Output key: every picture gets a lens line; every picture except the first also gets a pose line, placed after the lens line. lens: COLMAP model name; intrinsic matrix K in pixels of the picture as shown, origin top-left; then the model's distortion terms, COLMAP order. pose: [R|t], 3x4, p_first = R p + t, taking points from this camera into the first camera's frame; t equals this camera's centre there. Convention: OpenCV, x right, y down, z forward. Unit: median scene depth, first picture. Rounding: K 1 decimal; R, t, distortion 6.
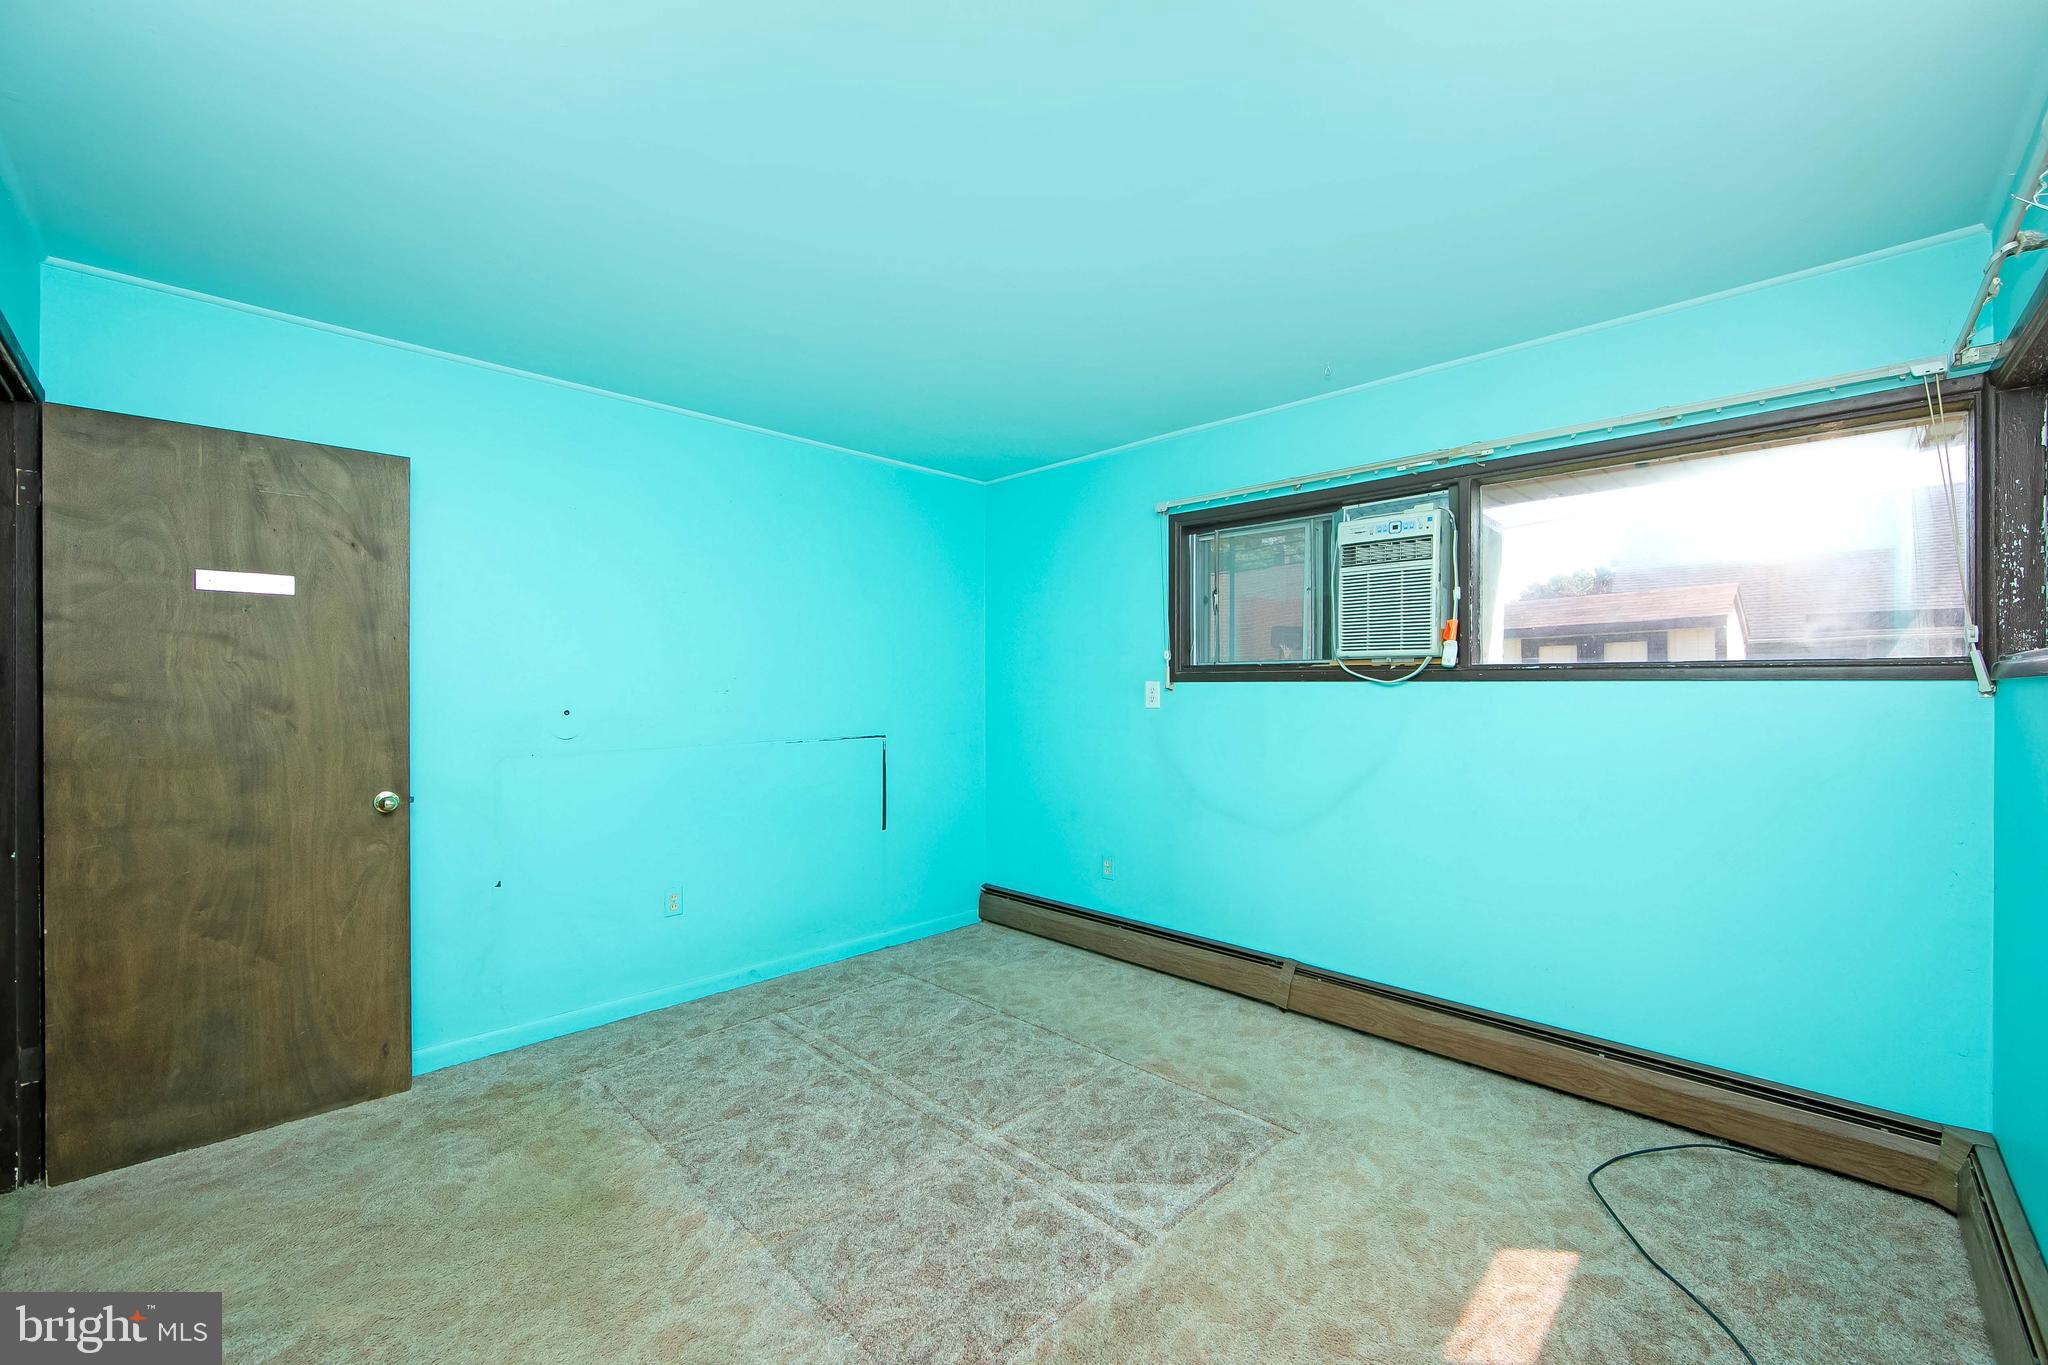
lens RADIAL K [[805.3, 0, 1024.0], [0, 805.3, 682.5], [0, 0, 1]] dist [-0.008894, 0.000363]
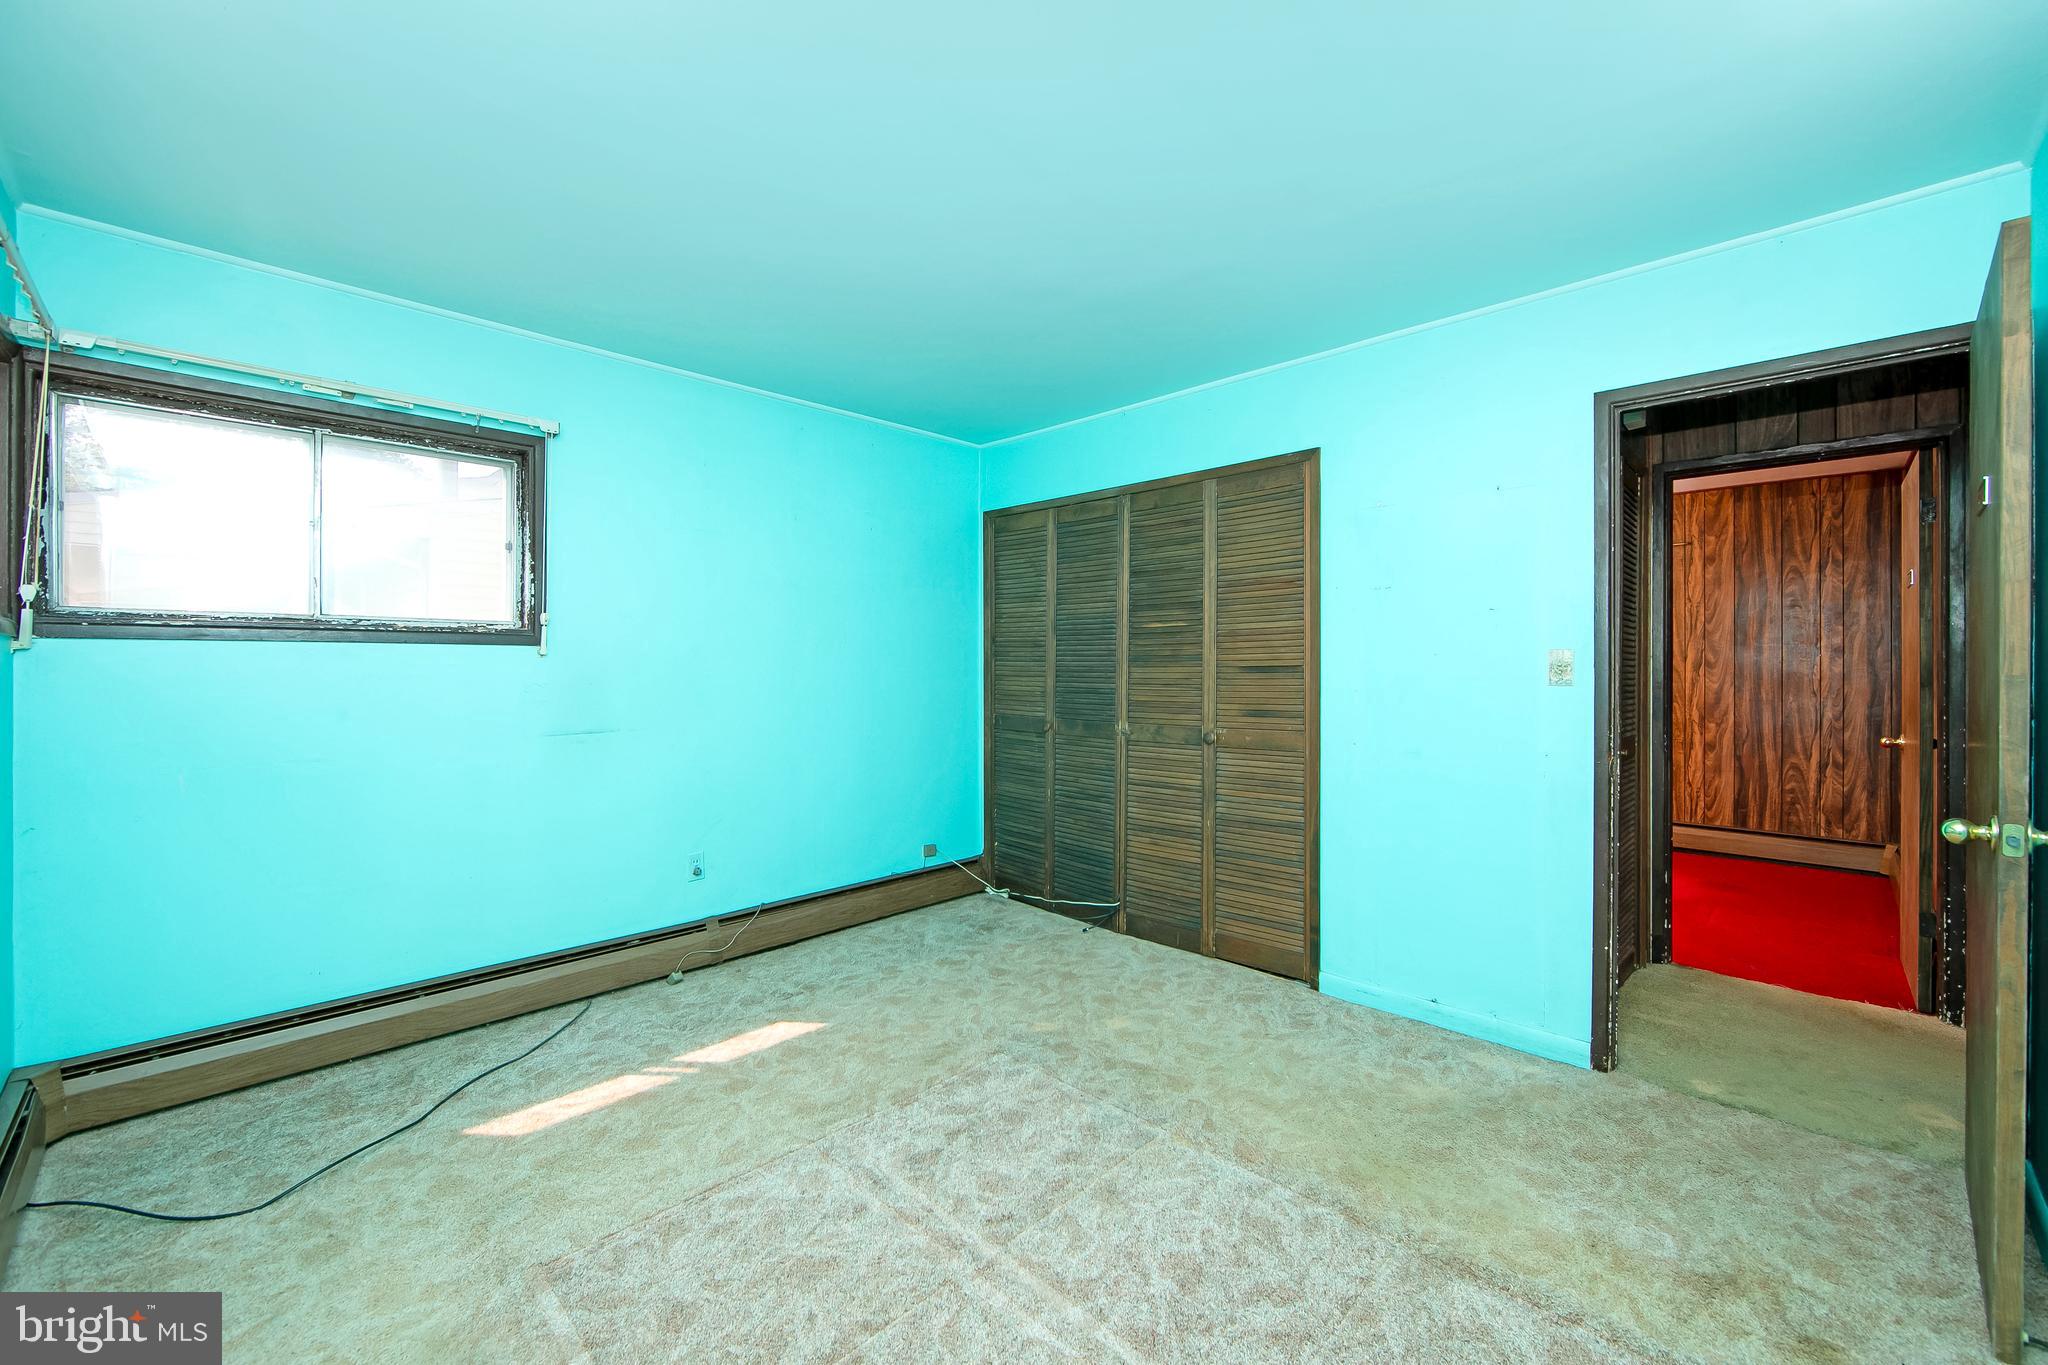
lens RADIAL K [[821.9, 0, 1022.3], [0, 821.9, 666.6], [0, 0, 1]] dist [-0.007300, -0.000039]
pose [[-0.999999, -0.001080, 0.000424, -0.077867], [-0.001082, 0.999987, -0.004883, 0.026098], [-0.000419, -0.004884, -0.999988, 1.375419]]
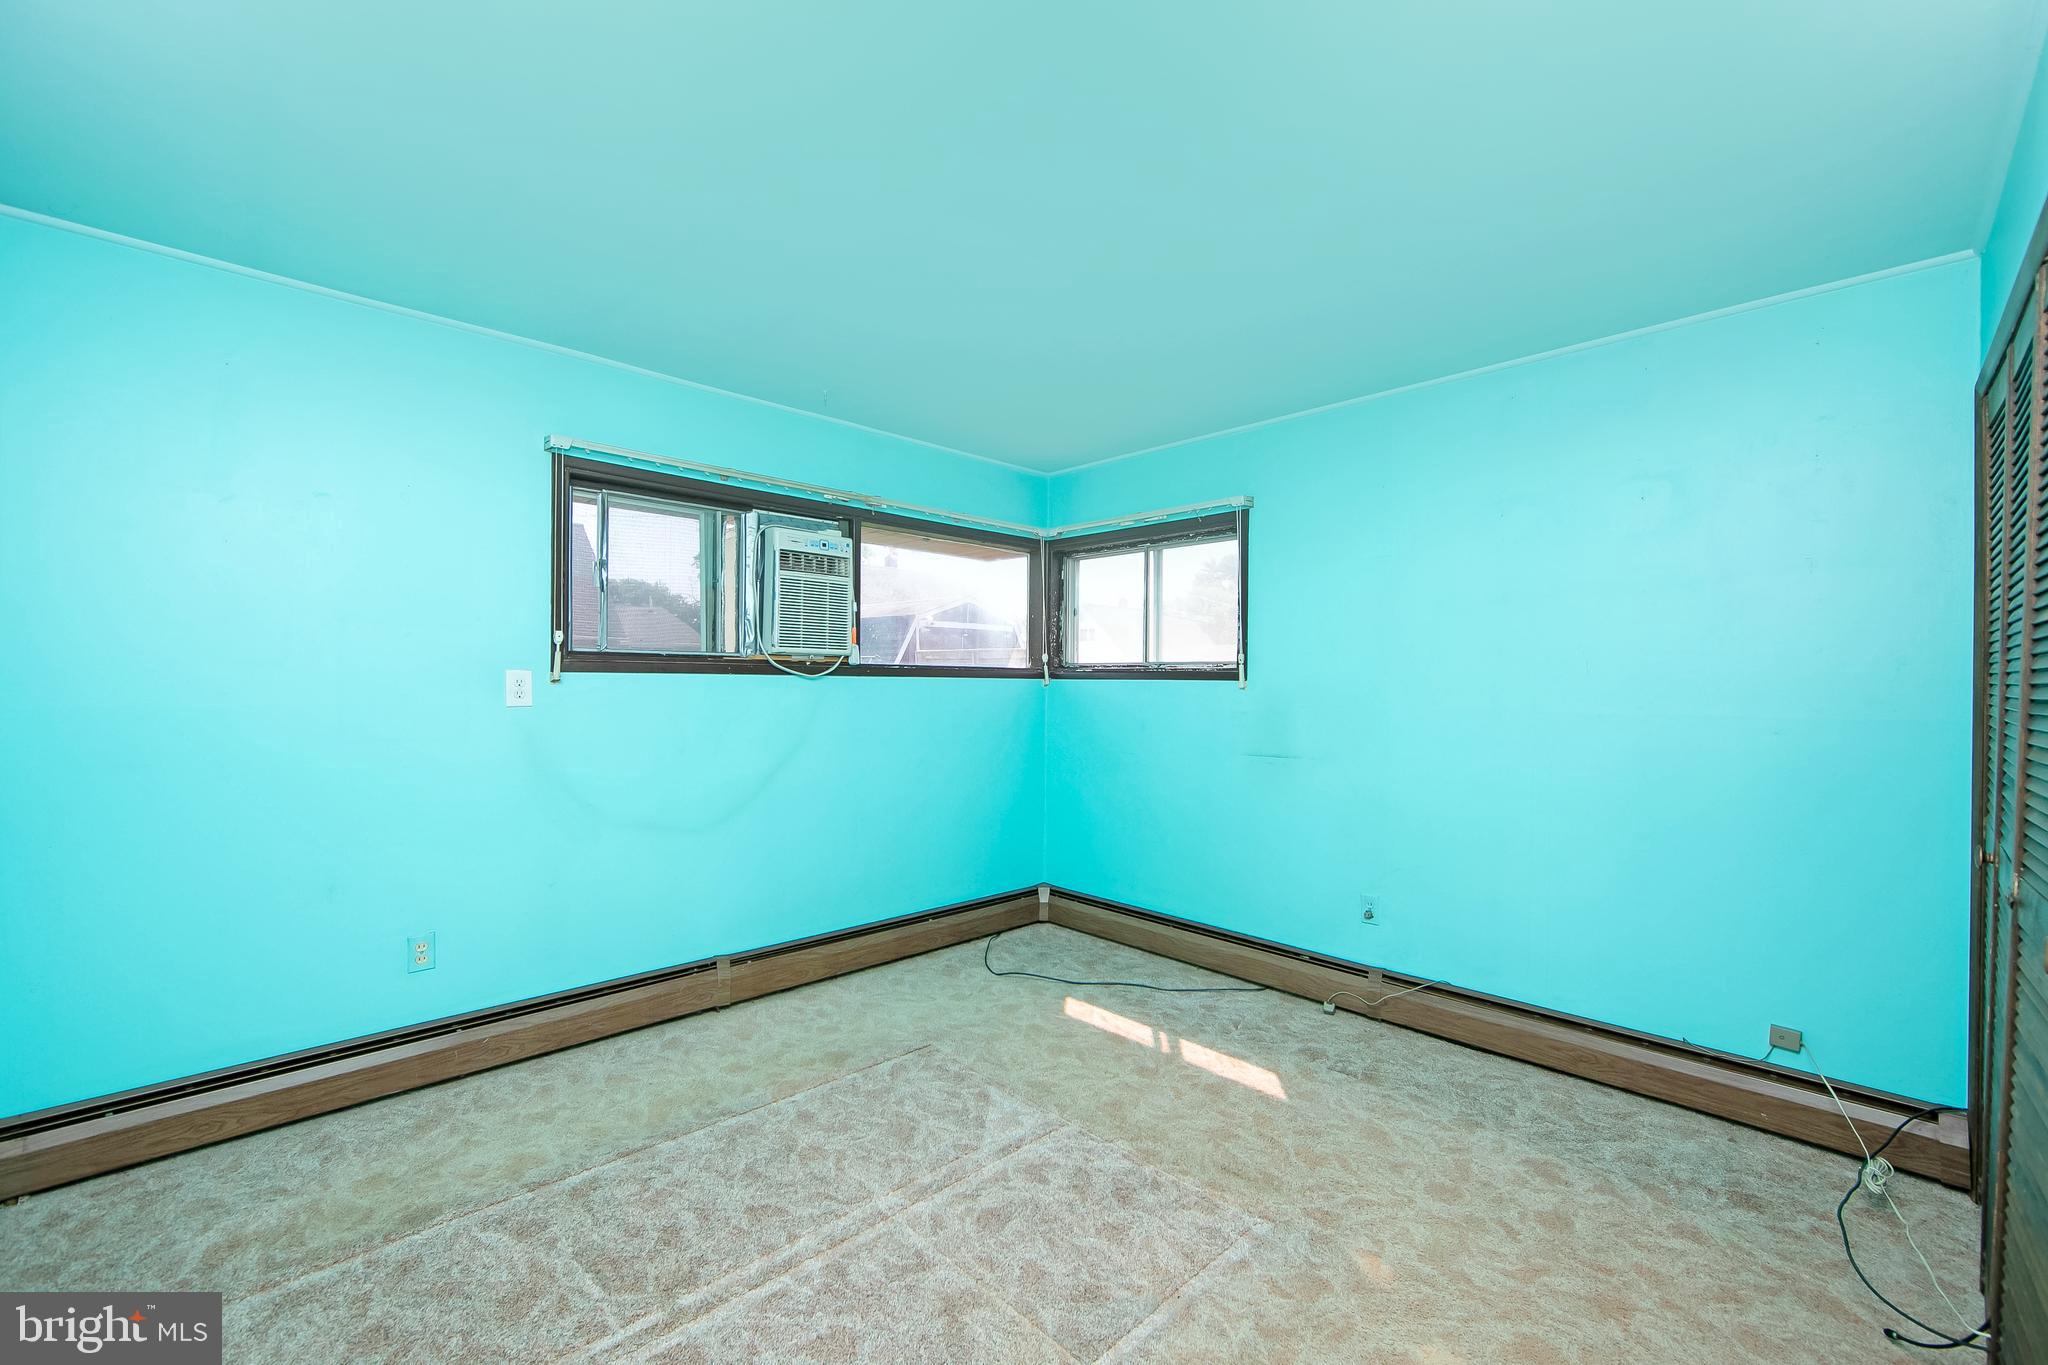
lens RADIAL K [[824.2, 0, 1024.0], [0, 824.2, 682.5], [0, 0, 1]] dist [-0.009622, 0.000070]
pose [[0.024867, 0.000326, 0.999691, -0.731495], [-0.014534, 0.999894, 0.000036, 0.004258], [-0.999585, -0.014530, 0.024870, 0.665522]]
